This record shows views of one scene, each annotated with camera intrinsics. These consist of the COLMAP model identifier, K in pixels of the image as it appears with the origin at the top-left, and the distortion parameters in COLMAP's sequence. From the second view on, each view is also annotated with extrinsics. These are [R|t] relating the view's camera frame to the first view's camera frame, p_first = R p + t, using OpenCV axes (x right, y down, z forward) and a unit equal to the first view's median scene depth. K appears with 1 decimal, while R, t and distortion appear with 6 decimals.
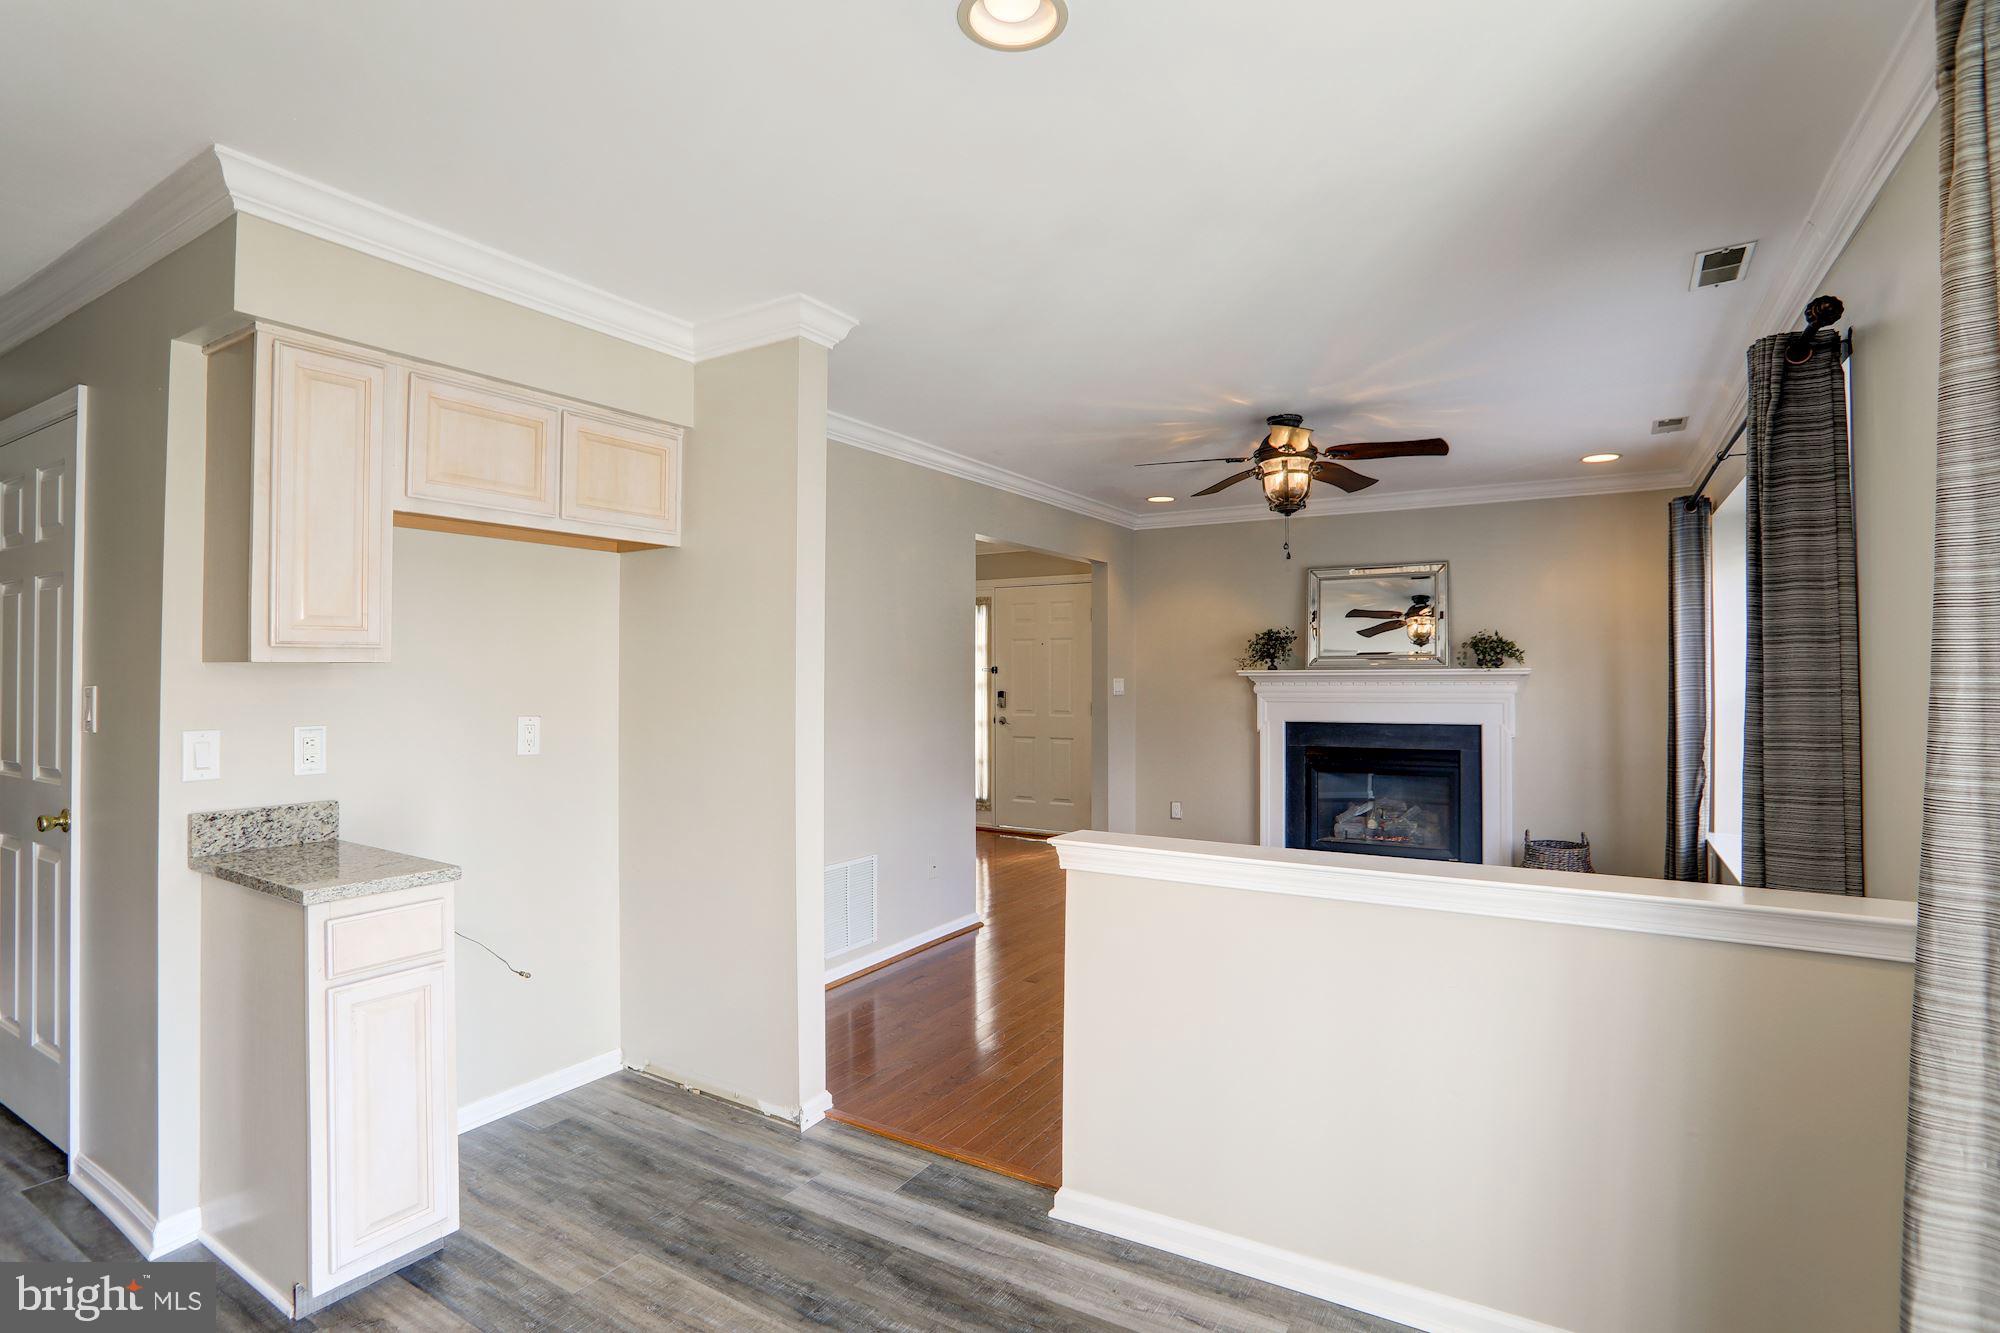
lens RADIAL K [[974.6, 0, 993.4], [0, 974.6, 656.3], [0, 0, 1]] dist [-0.089429, 0.038852]
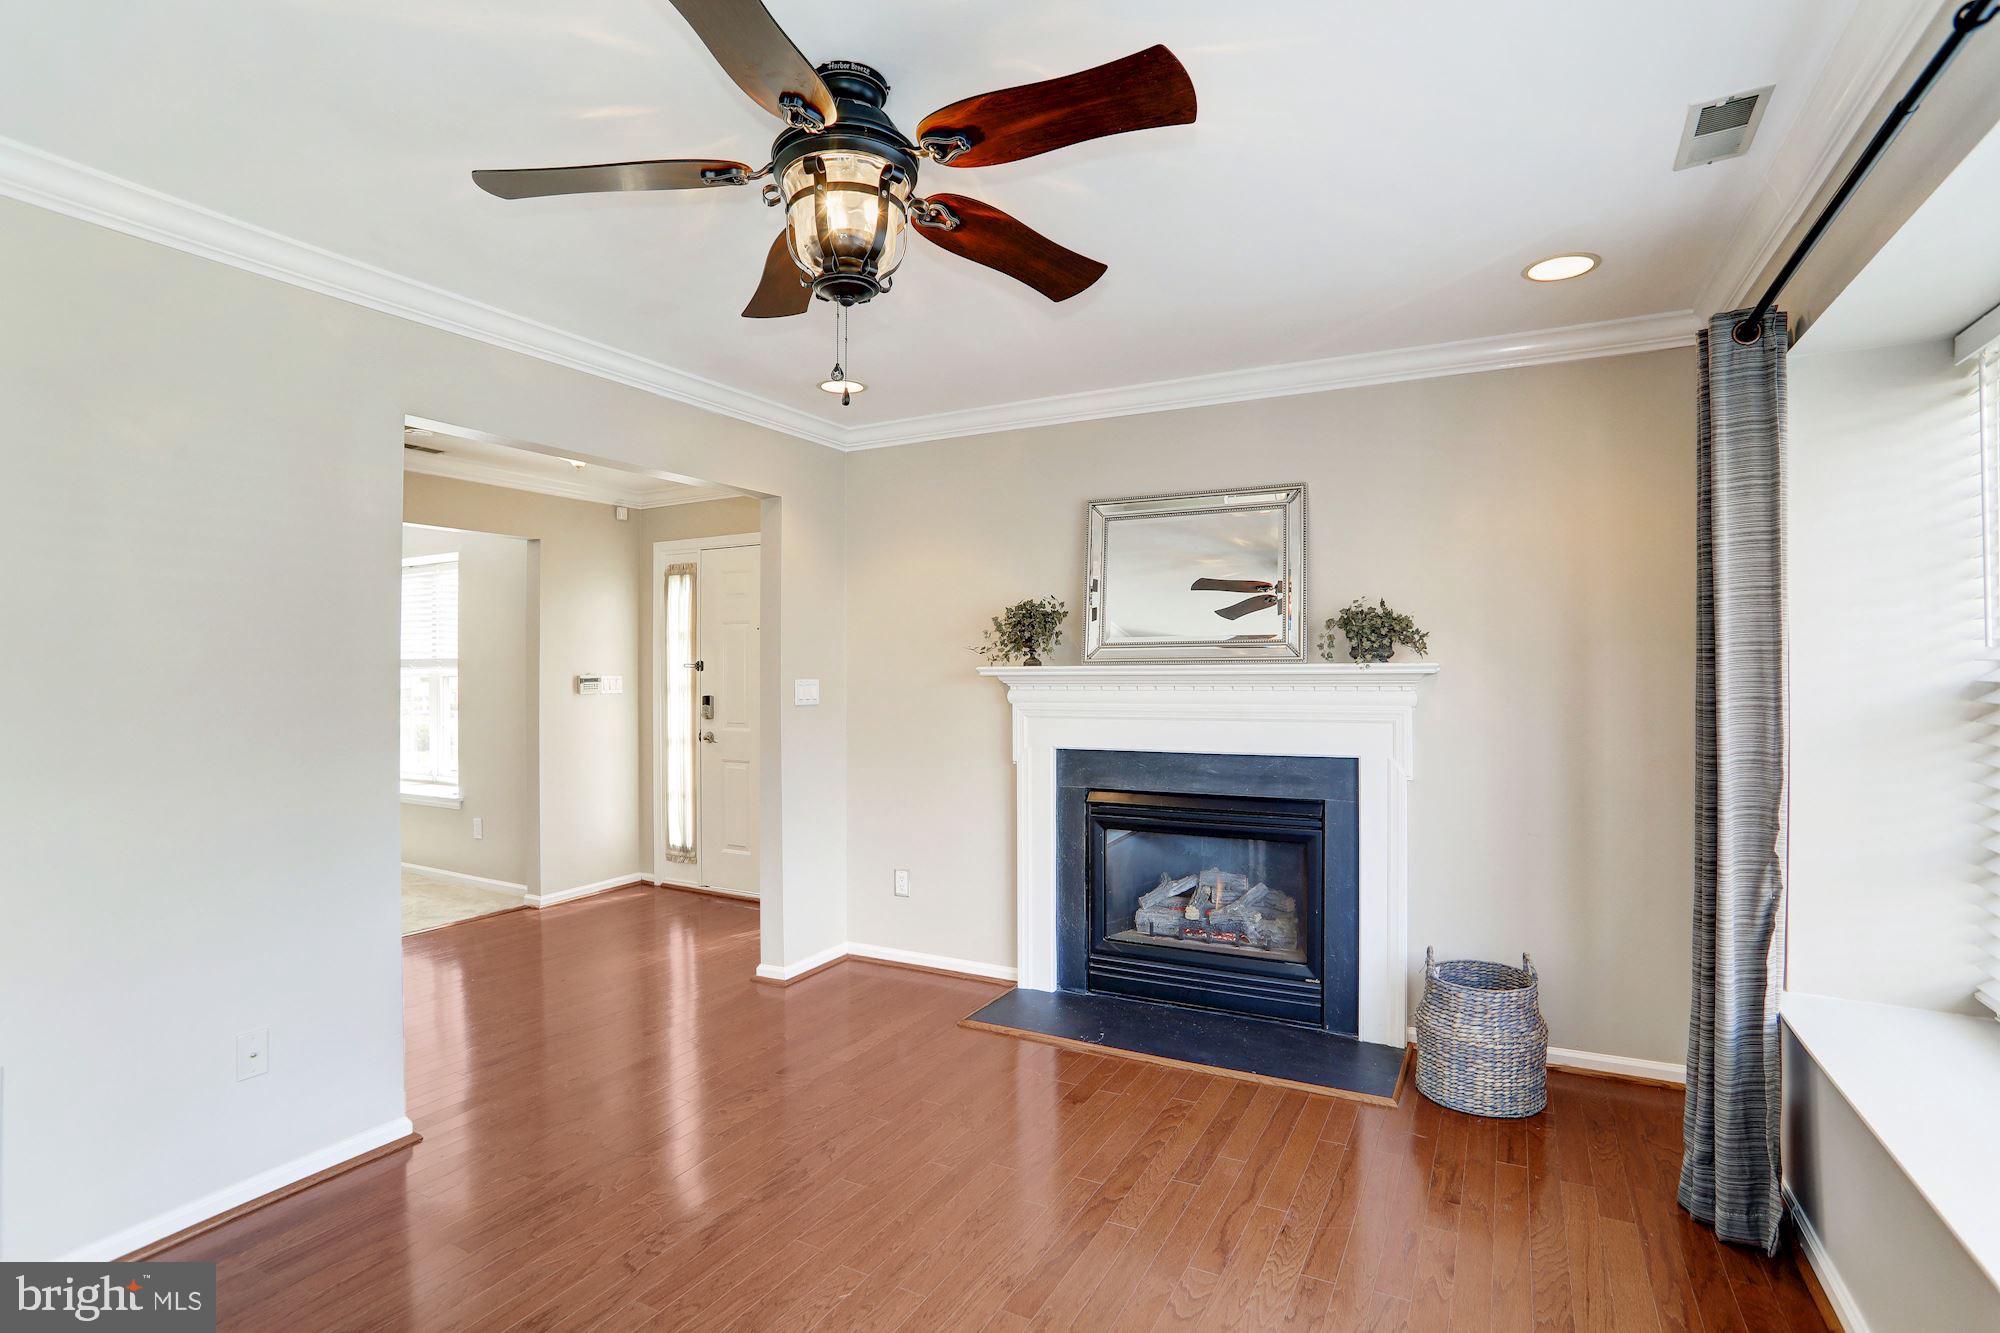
lens RADIAL K [[974.6, 0, 993.4], [0, 974.6, 656.3], [0, 0, 1]] dist [-0.089429, 0.038852]
pose [[0.998287, -0.001707, 0.058475, 0.227819], [0.001359, 0.999981, 0.005994, 0.004274], [-0.058484, -0.005904, 0.998271, 0.379301]]
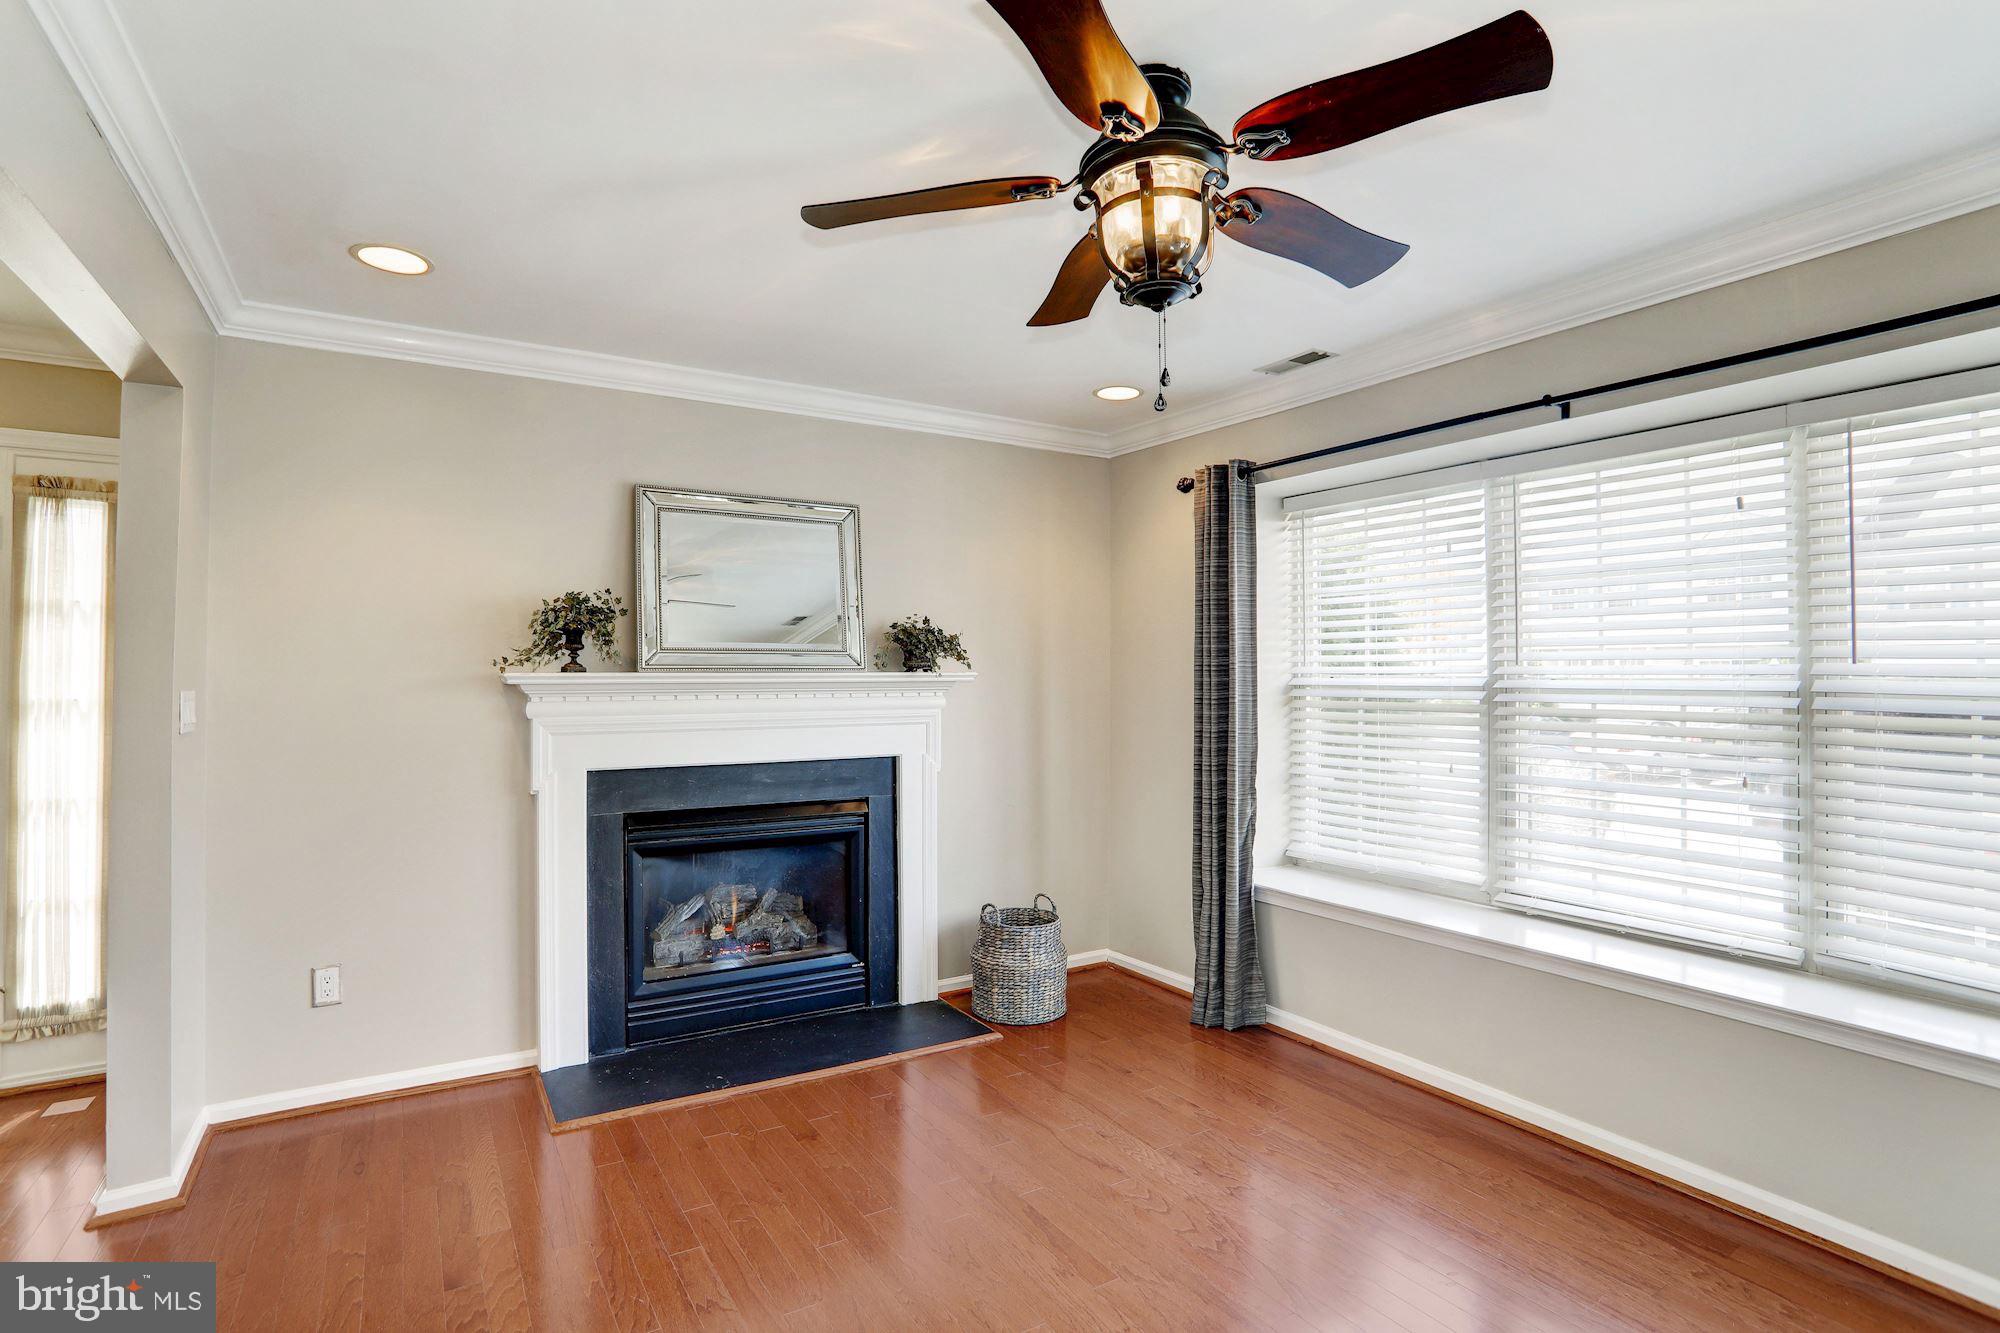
lens RADIAL K [[974.6, 0, 993.4], [0, 974.6, 656.3], [0, 0, 1]] dist [-0.089429, 0.038852]
pose [[0.446650, 0.020288, 0.894479, -0.066156], [-0.017039, 0.999754, -0.014167, 0.009261], [-0.894546, -0.008914, 0.446886, 0.577079]]
